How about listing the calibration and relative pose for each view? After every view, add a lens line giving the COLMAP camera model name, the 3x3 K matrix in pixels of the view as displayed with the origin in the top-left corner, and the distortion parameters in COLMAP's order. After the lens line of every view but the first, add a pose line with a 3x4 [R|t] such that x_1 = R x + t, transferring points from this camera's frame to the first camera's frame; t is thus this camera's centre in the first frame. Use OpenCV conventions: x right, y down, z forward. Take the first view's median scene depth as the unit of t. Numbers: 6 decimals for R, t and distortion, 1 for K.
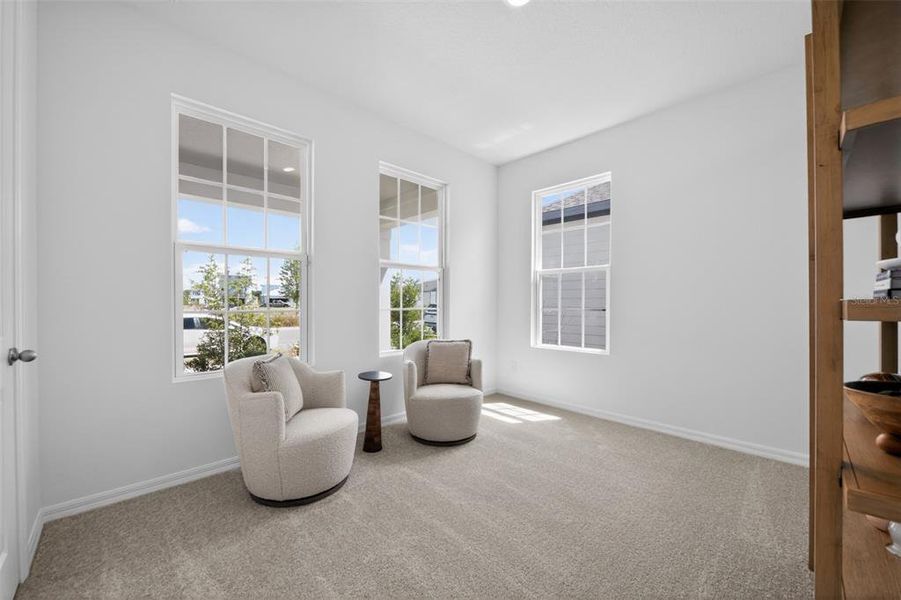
lens RADIAL K [[358.5, 0, 450.1], [0, 358.5, 303.0], [0, 0, 1]] dist [-0.013043, -0.000160]
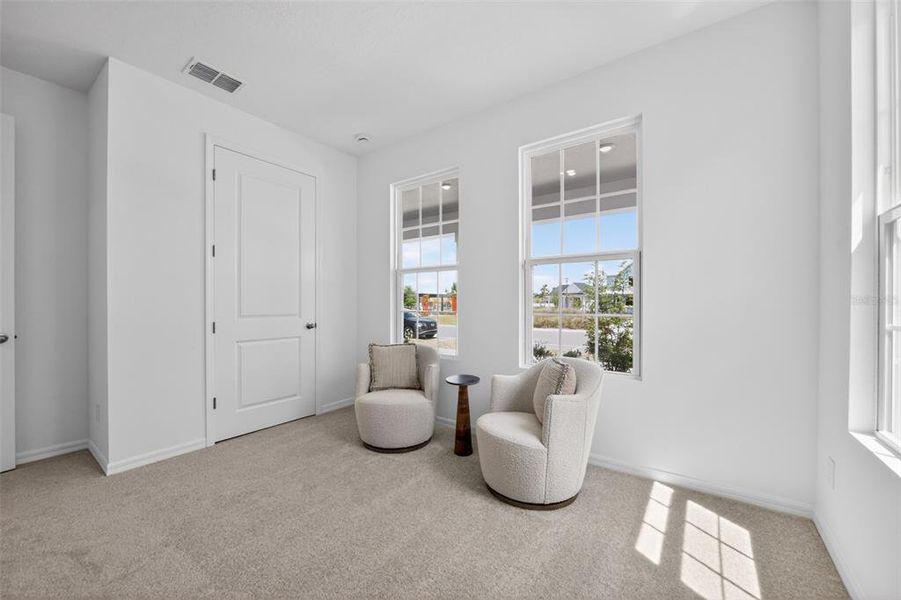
lens RADIAL K [[358.5, 0, 450.1], [0, 358.5, 303.0], [0, 0, 1]] dist [-0.013043, -0.000160]
pose [[0.140454, 0.007303, -0.990060, 0.496569], [-0.009166, 0.999940, 0.006075, -0.013145], [0.990045, 0.008222, 0.140512, 0.526307]]
